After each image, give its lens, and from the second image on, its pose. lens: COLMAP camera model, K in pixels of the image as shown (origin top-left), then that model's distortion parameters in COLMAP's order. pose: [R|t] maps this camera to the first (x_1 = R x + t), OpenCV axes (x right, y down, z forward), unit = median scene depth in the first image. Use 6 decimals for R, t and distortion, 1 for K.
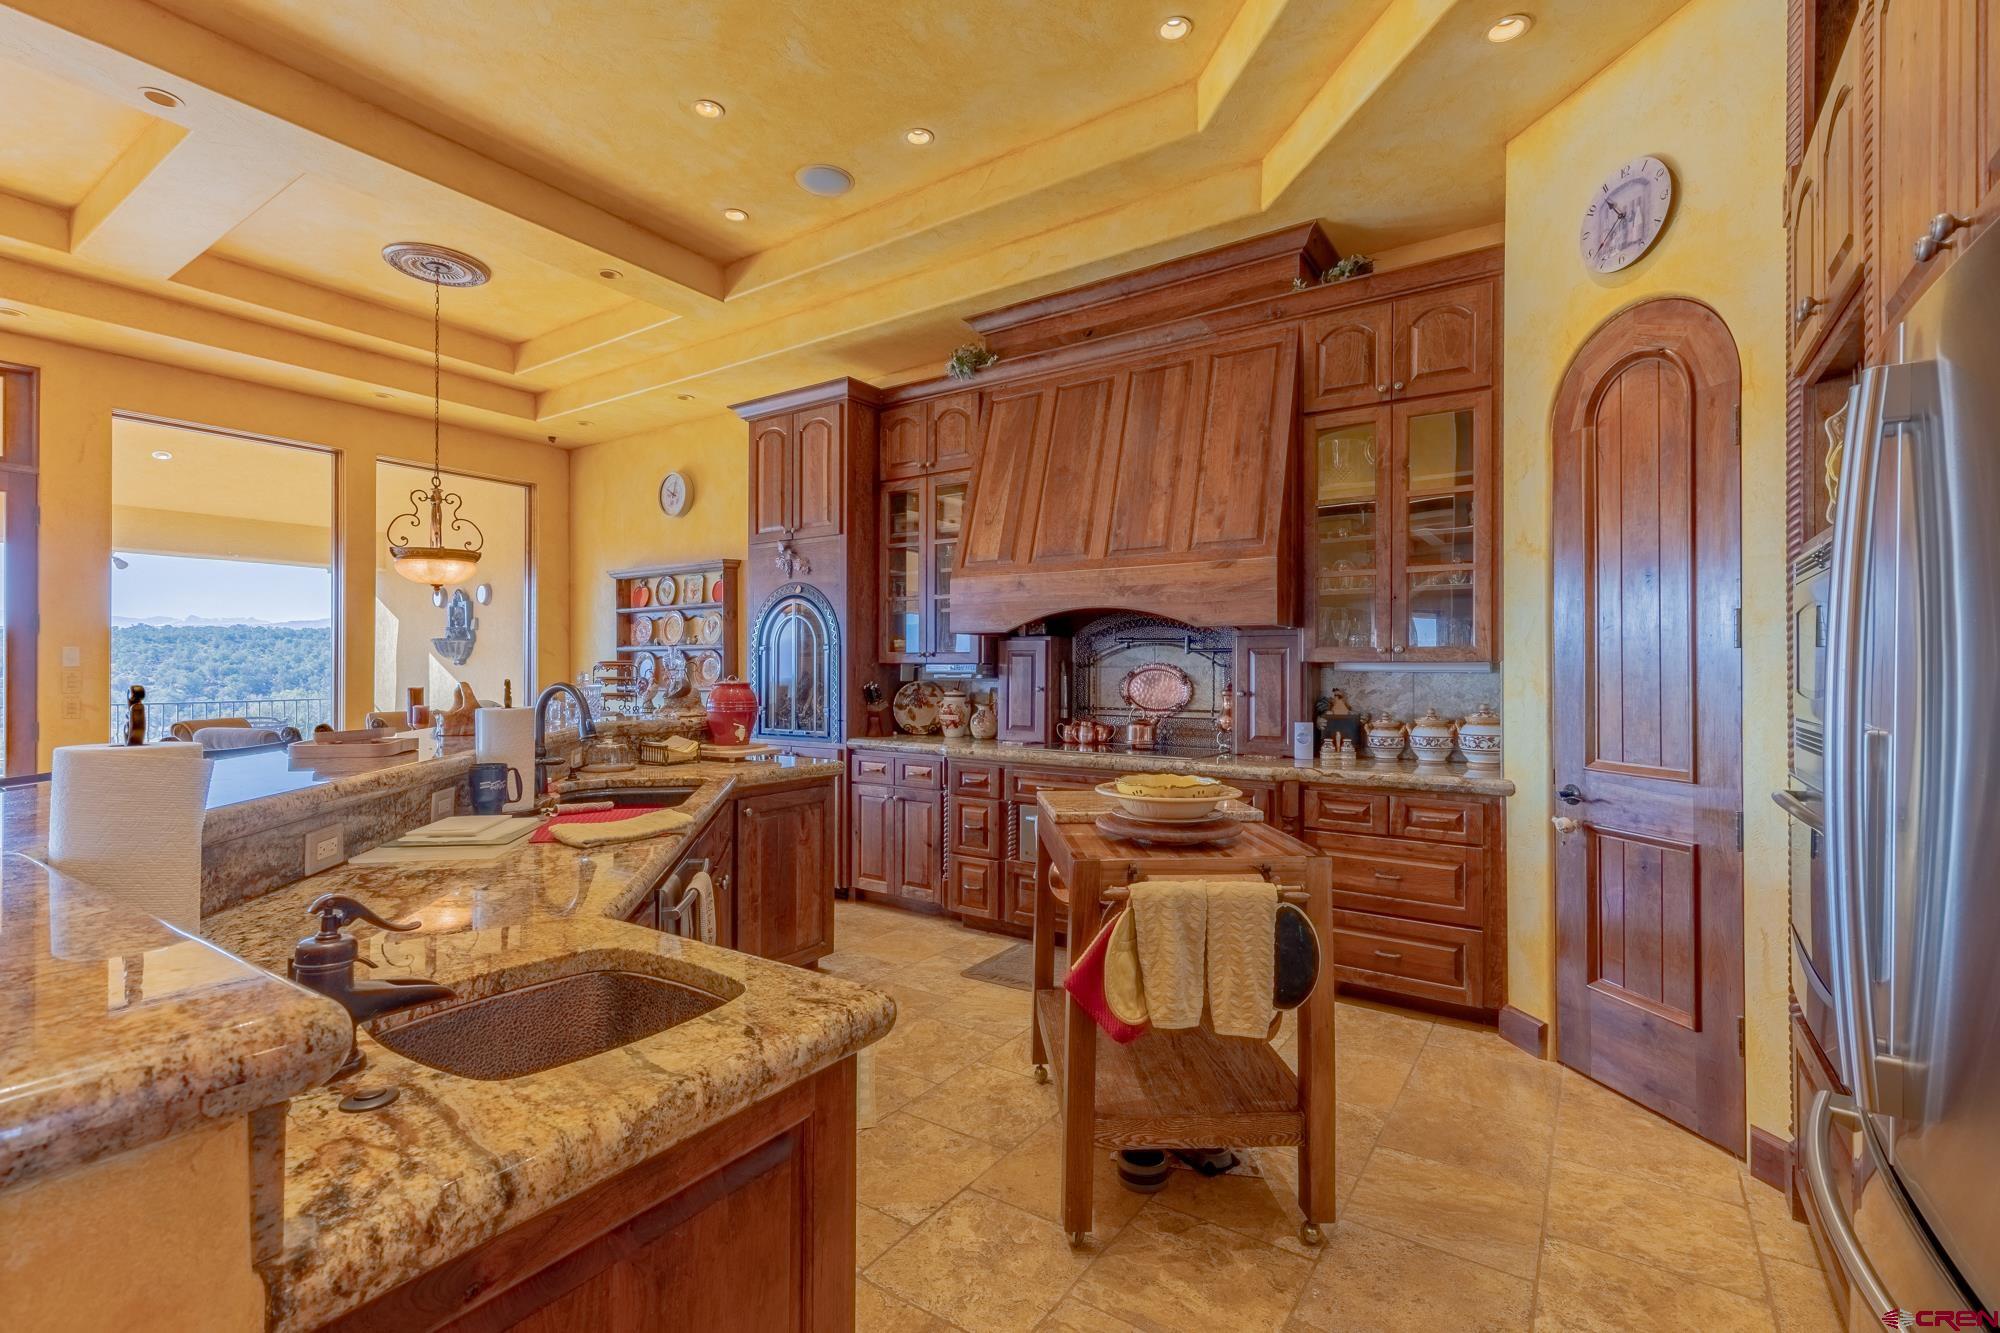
lens RADIAL K [[892.6, 0, 997.1], [0, 892.6, 669.7], [0, 0, 1]] dist [0.004366, -0.000920]
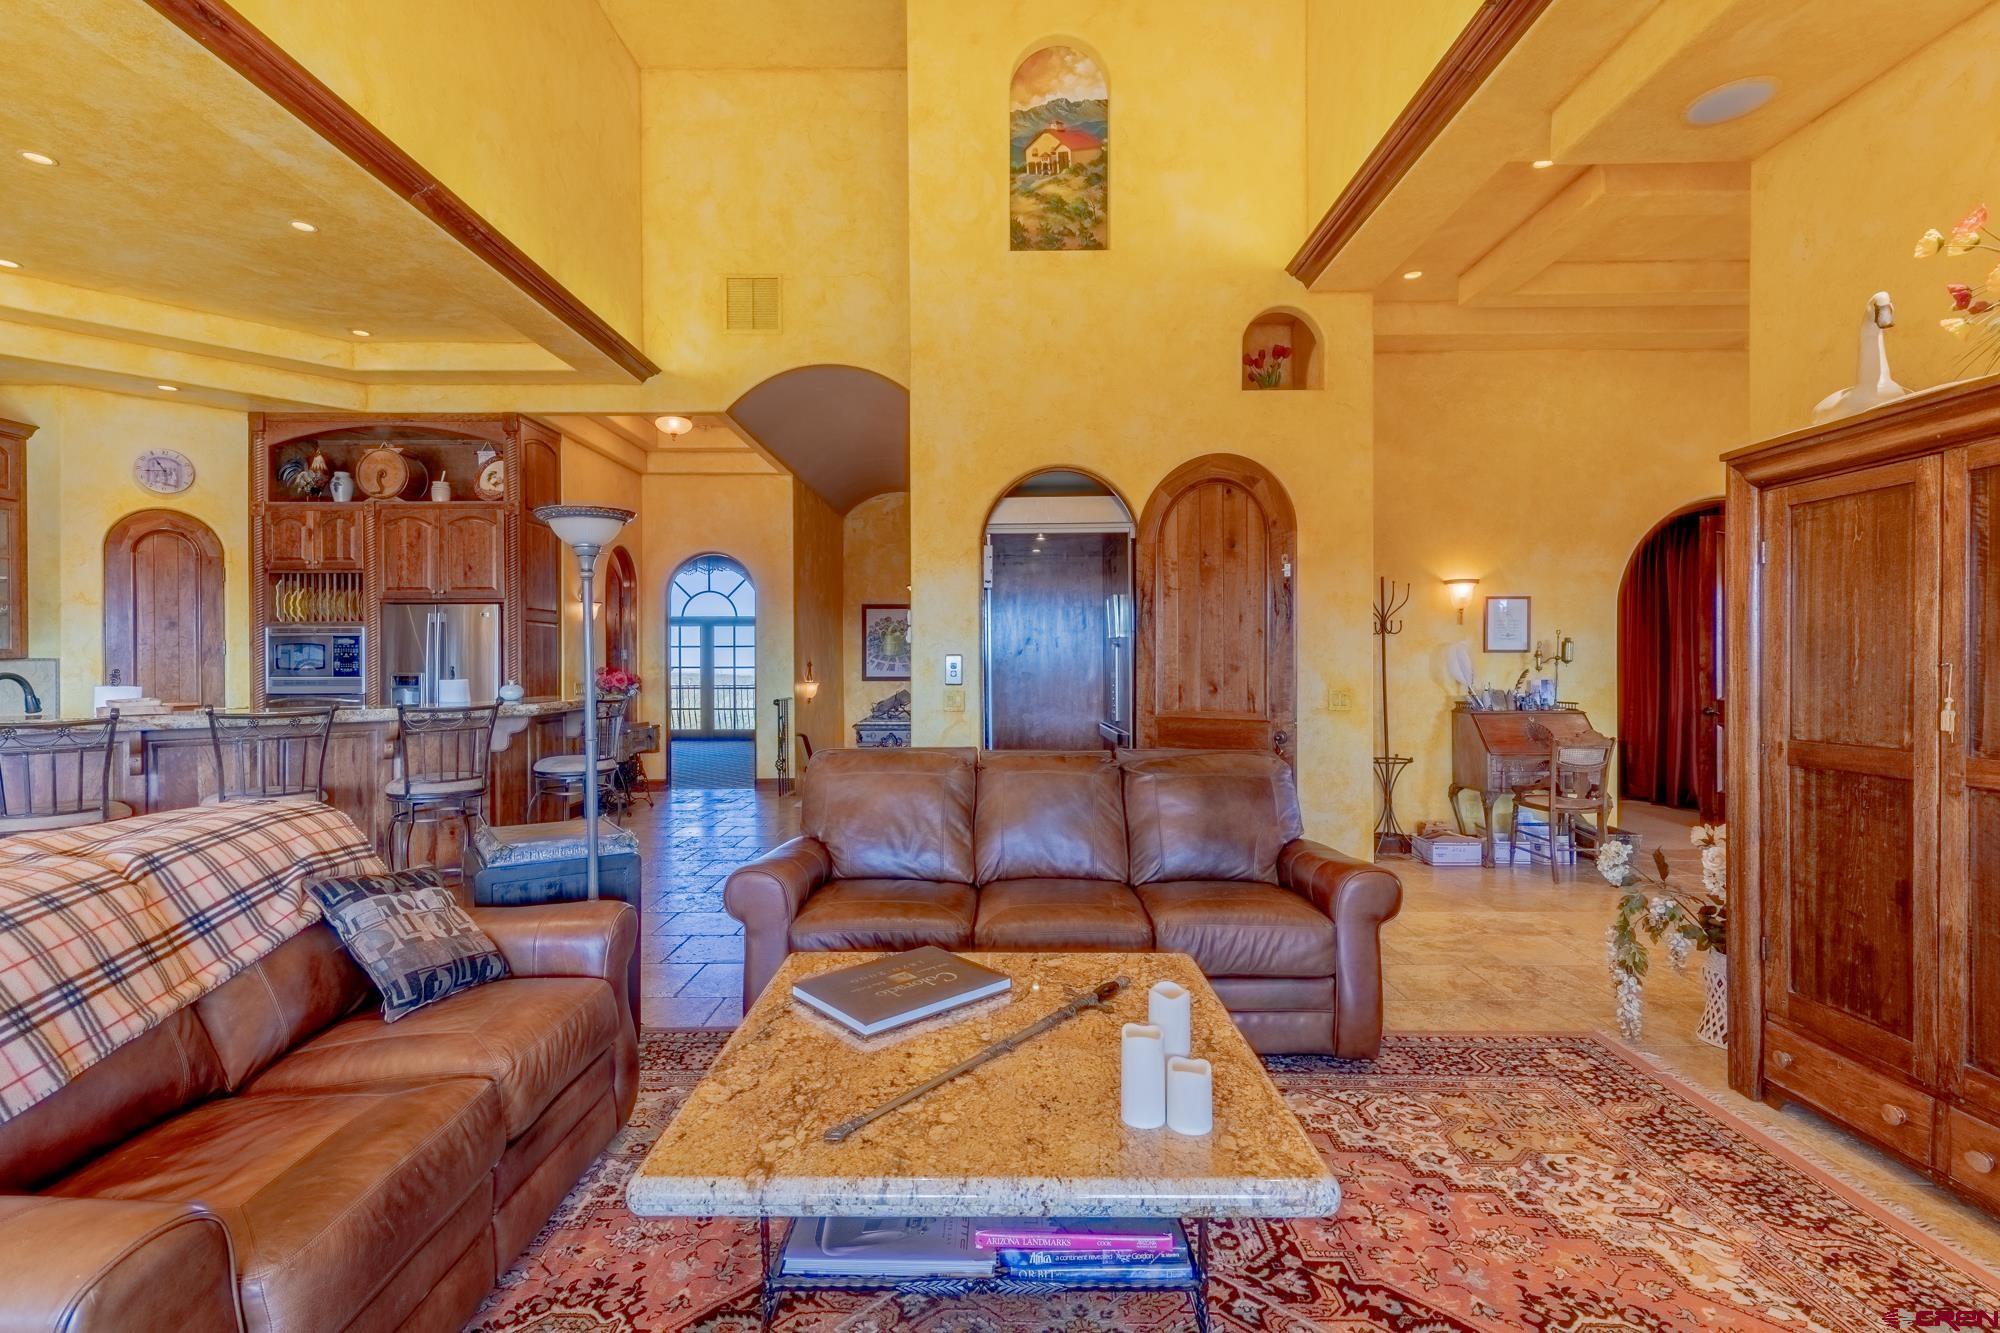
lens RADIAL K [[908.8, 0, 996.3], [0, 908.8, 664.3], [0, 0, 1]] dist [0.010298, -0.001684]
pose [[-0.560779, -0.003595, 0.827957, -1.586663], [0.001570, 0.999984, 0.005406, -0.002498], [-0.827964, 0.004332, -0.560765, 0.334903]]
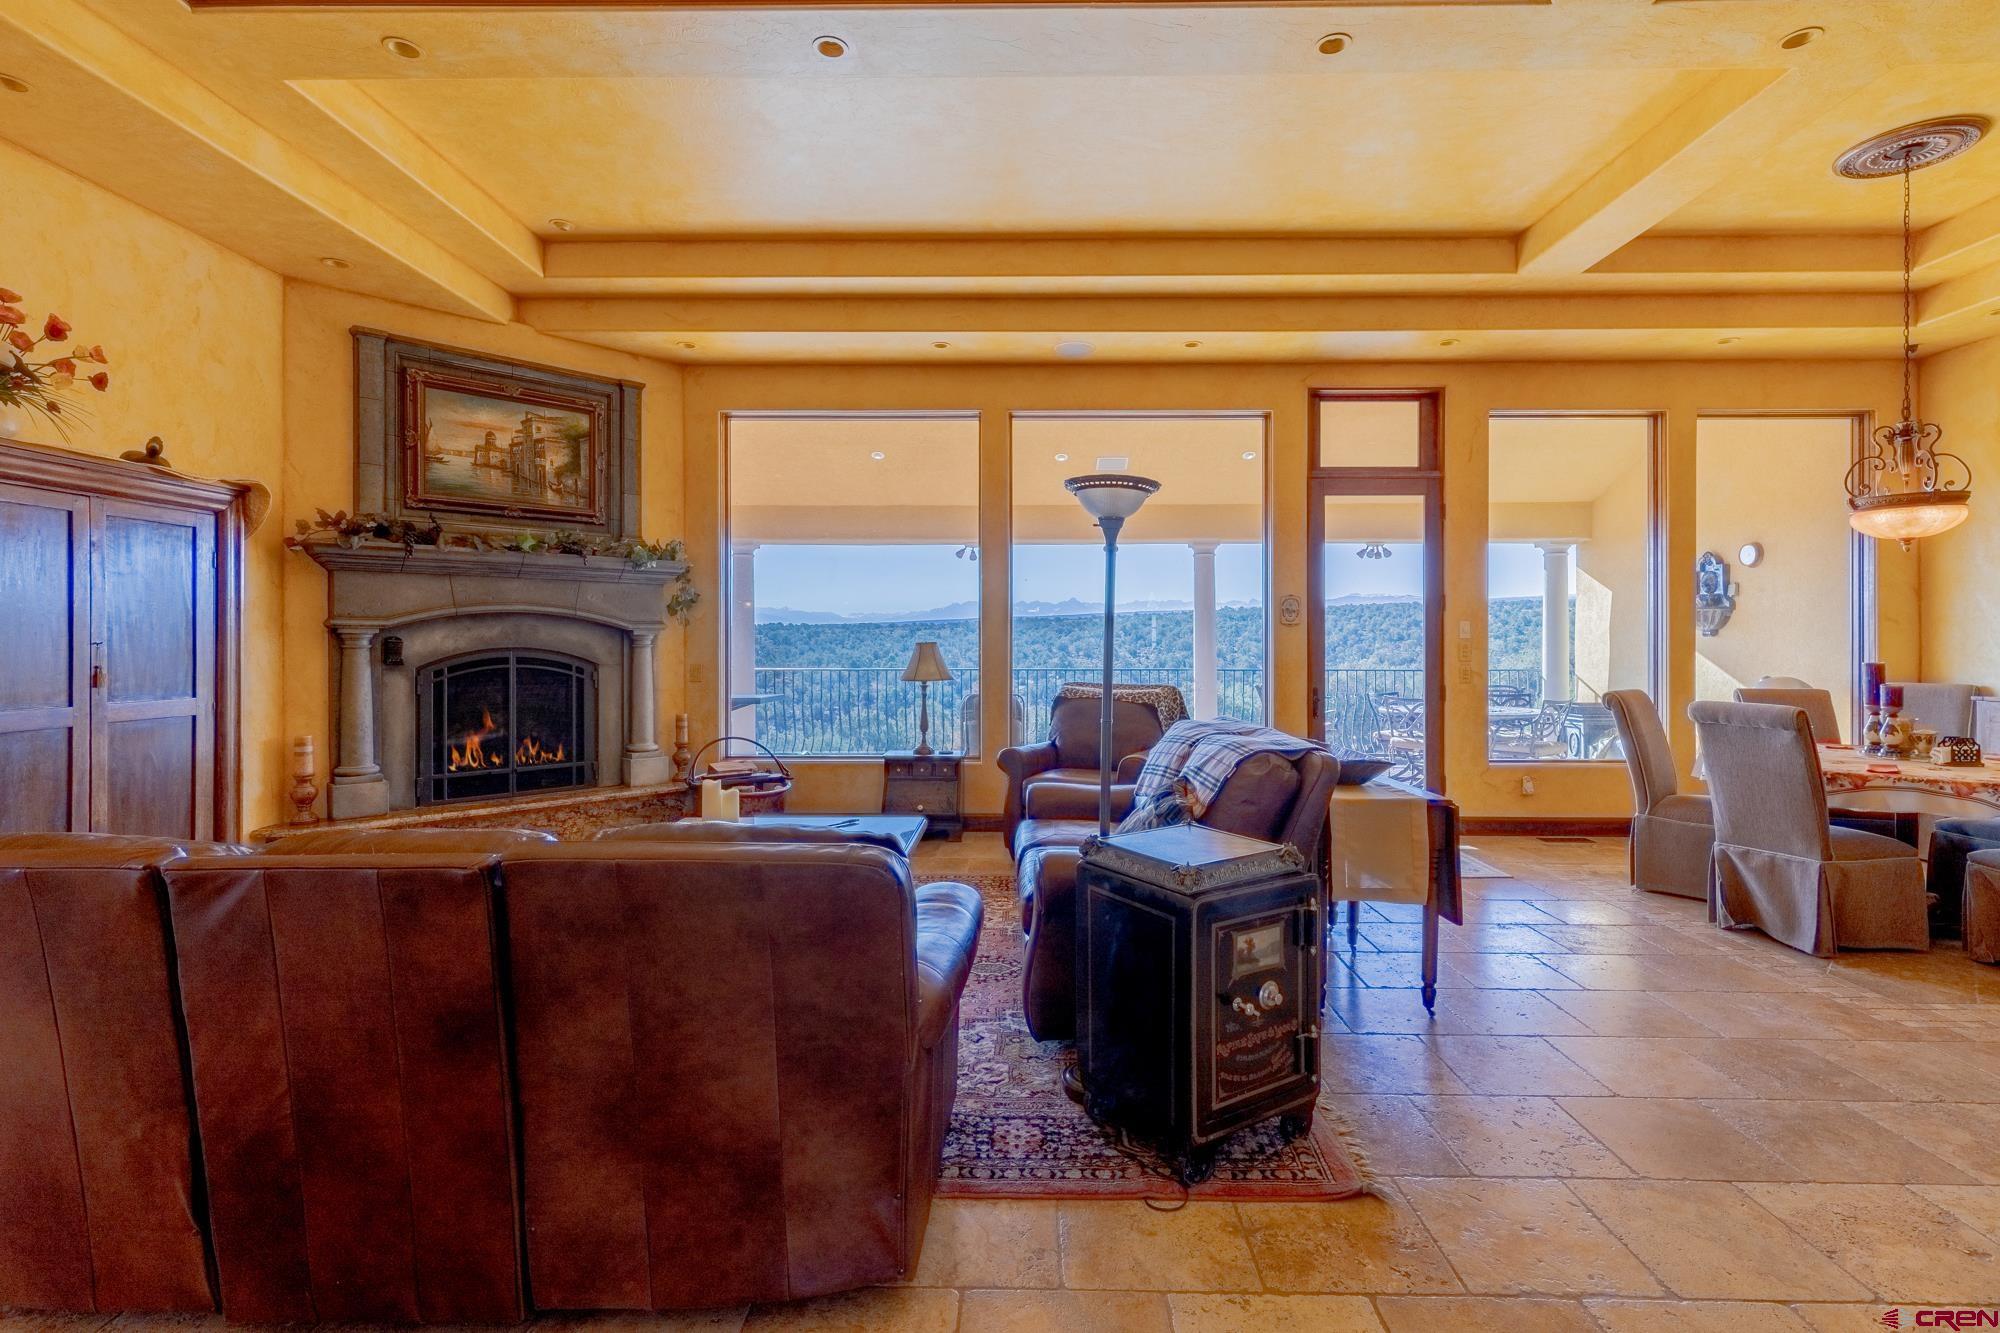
lens RADIAL K [[915.8, 0, 1012.4], [0, 915.8, 639.1], [0, 0, 1]] dist [0.004844, -0.000169]
pose [[0.554118, -0.001956, -0.832436, -0.437332], [-0.000187, 0.999997, -0.002474, -0.000173], [0.832438, 0.001527, 0.554115, -0.175421]]
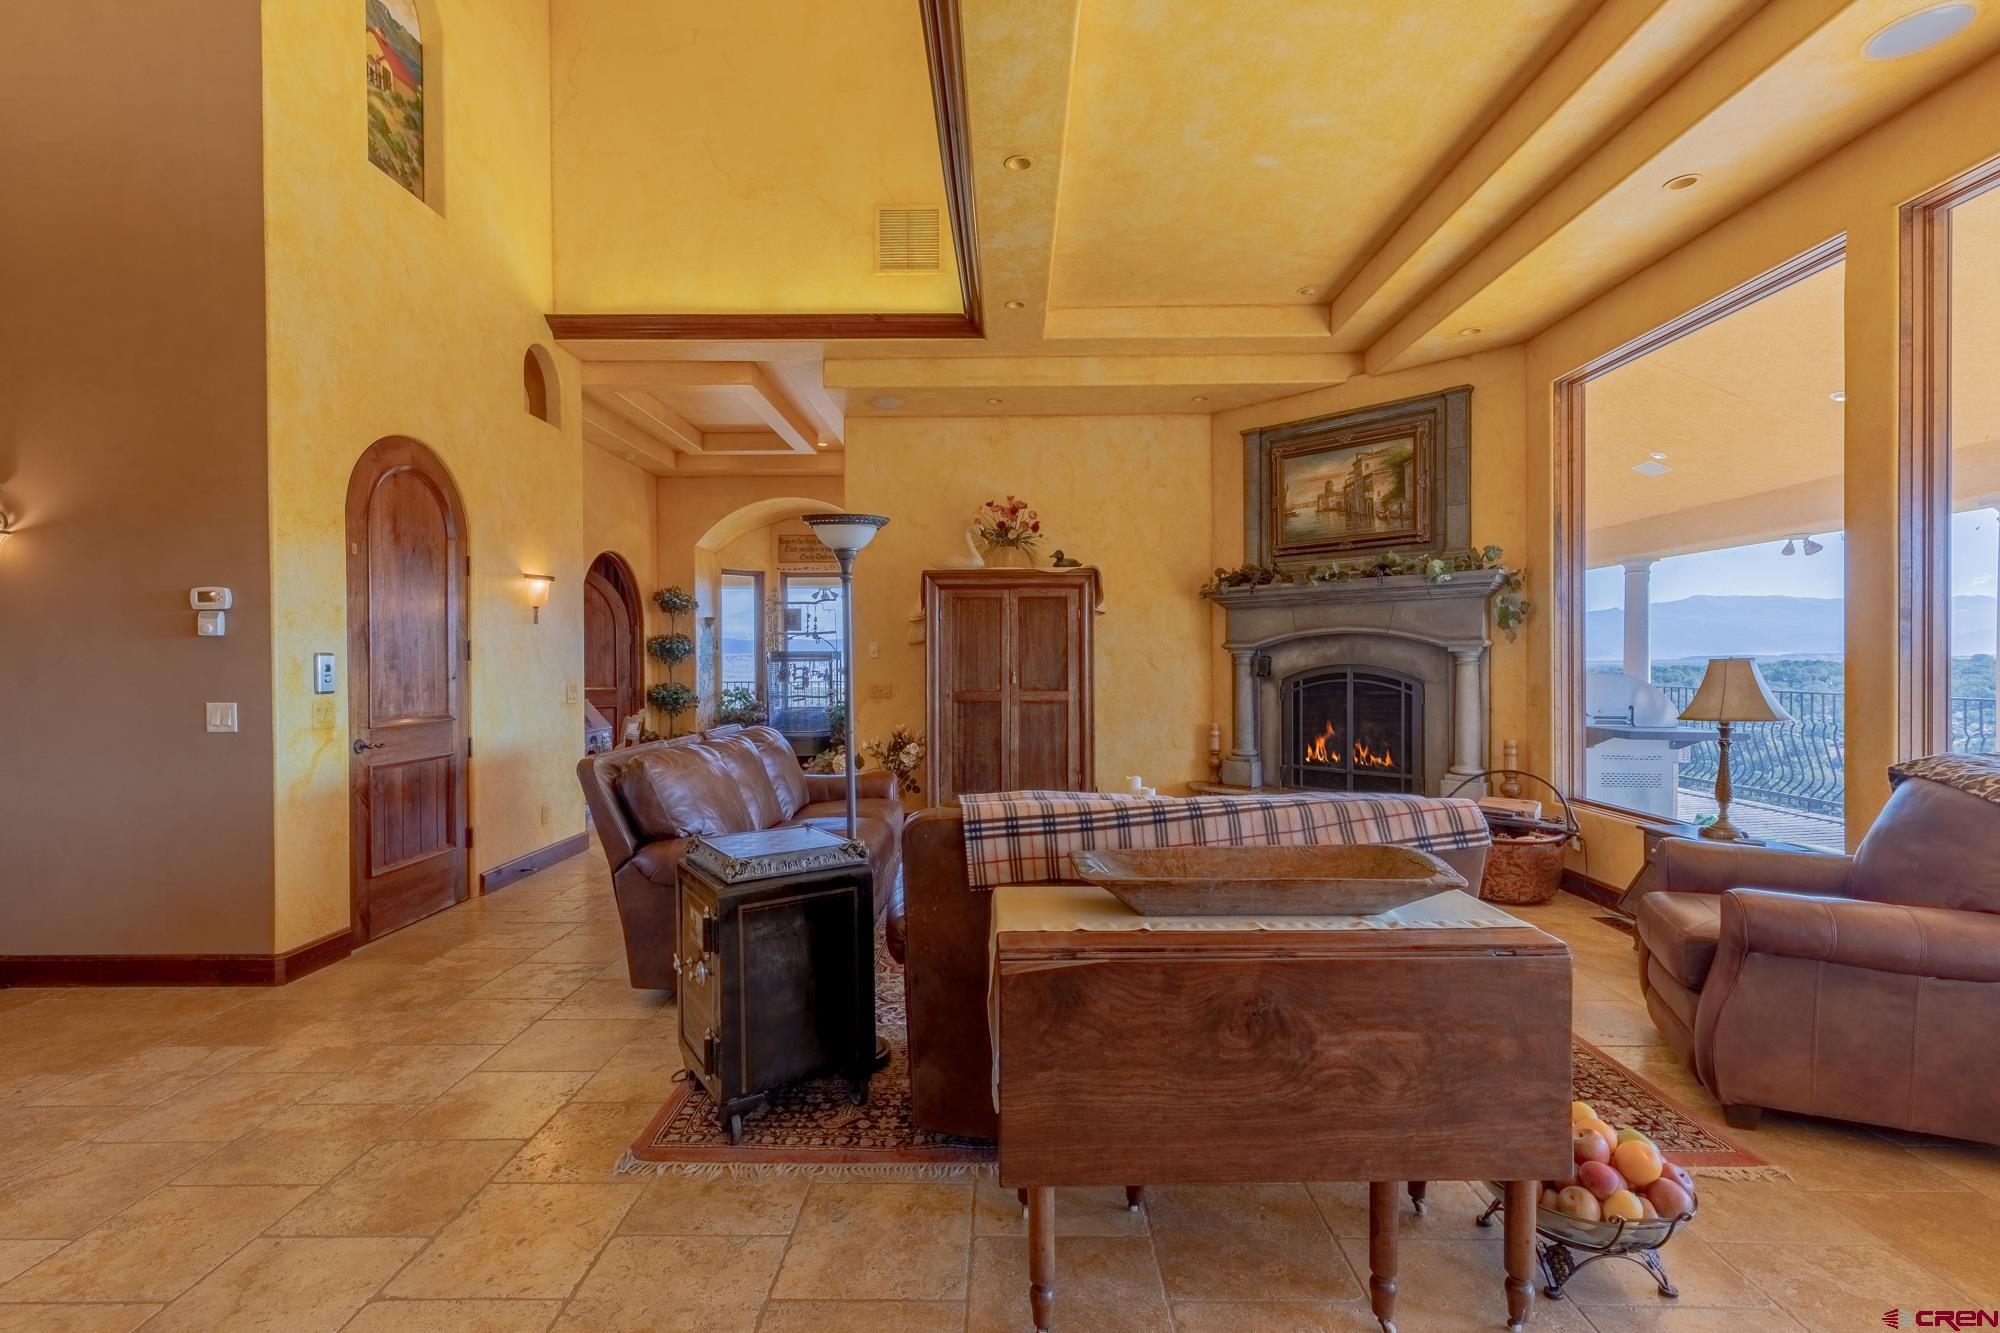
lens RADIAL K [[892.6, 0, 997.1], [0, 892.6, 669.7], [0, 0, 1]] dist [0.004366, -0.000920]
pose [[-0.832390, 0.009110, -0.554115, -0.633490], [0.004010, 0.999938, 0.010415, 0.000403], [0.554175, 0.006448, -0.832375, 0.821367]]
